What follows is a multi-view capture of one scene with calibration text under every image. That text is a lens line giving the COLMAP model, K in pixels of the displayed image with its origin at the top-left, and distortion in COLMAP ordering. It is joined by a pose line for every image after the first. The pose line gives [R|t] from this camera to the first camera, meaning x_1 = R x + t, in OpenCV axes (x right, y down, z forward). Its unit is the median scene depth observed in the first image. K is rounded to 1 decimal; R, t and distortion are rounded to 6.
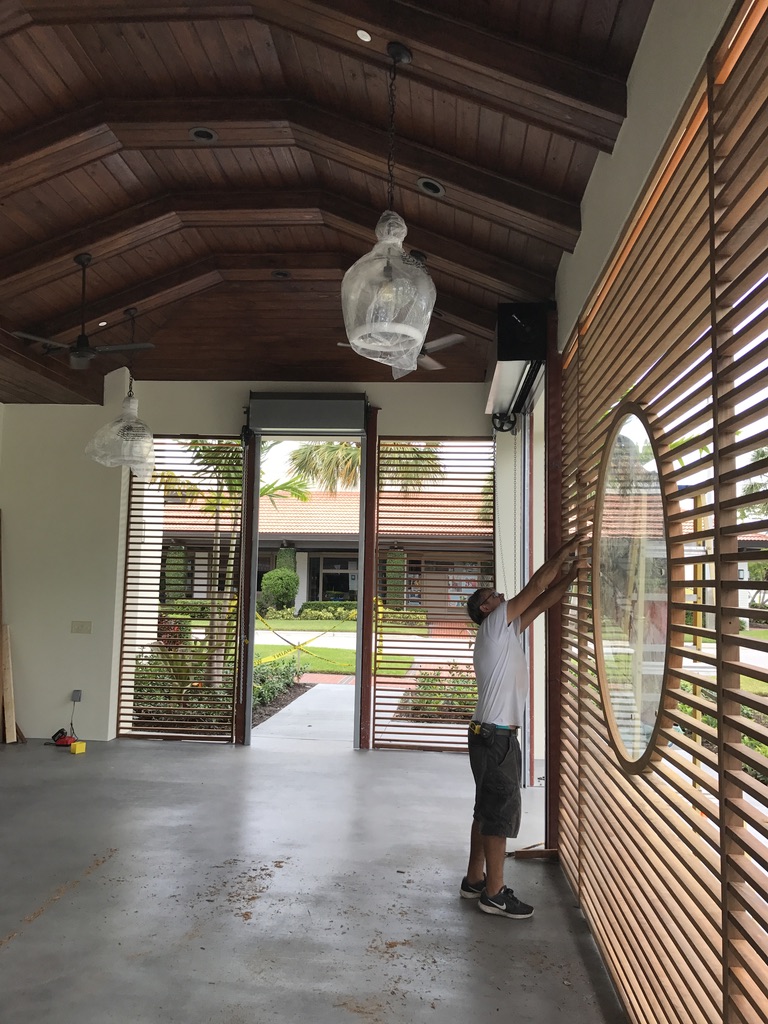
lens RADIAL K [[834.3, 0, 384.0], [0, 834.3, 512.0], [0, 0, 1]] dist [0.023469, -0.013947]
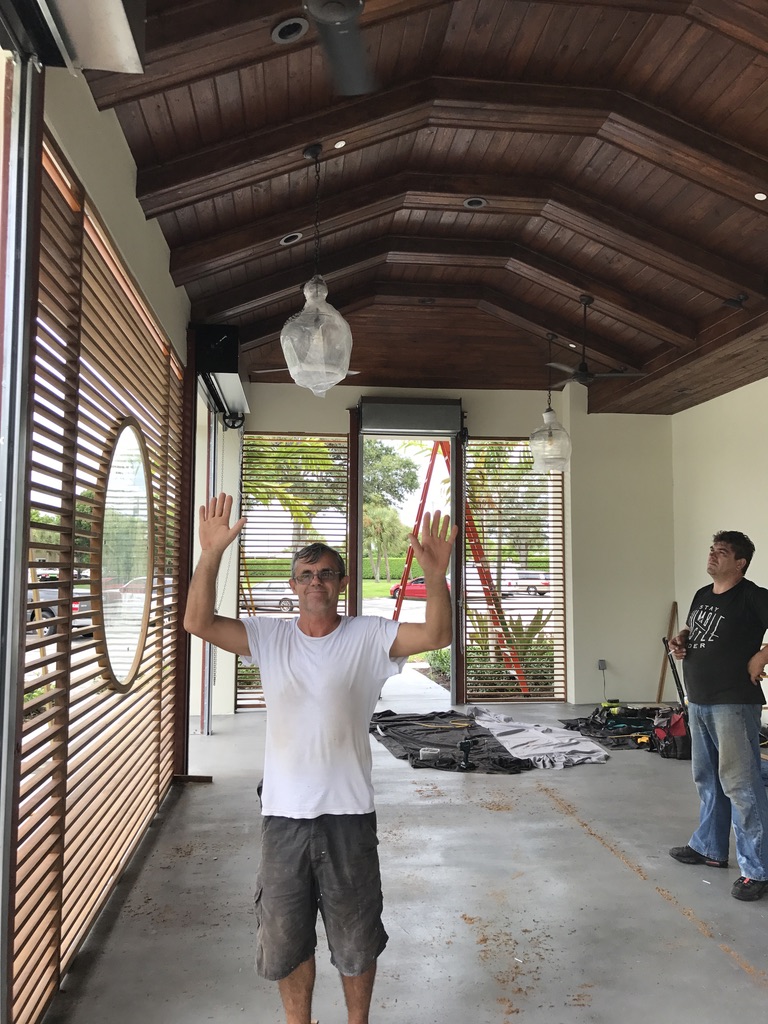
lens RADIAL K [[834.3, 0, 384.0], [0, 834.3, 512.0], [0, 0, 1]] dist [0.023469, -0.013947]
pose [[-0.984035, -0.035573, -0.174383, 0.104030], [-0.008805, 0.988352, -0.151929, 0.182127], [0.177757, -0.147968, -0.972886, 1.961161]]
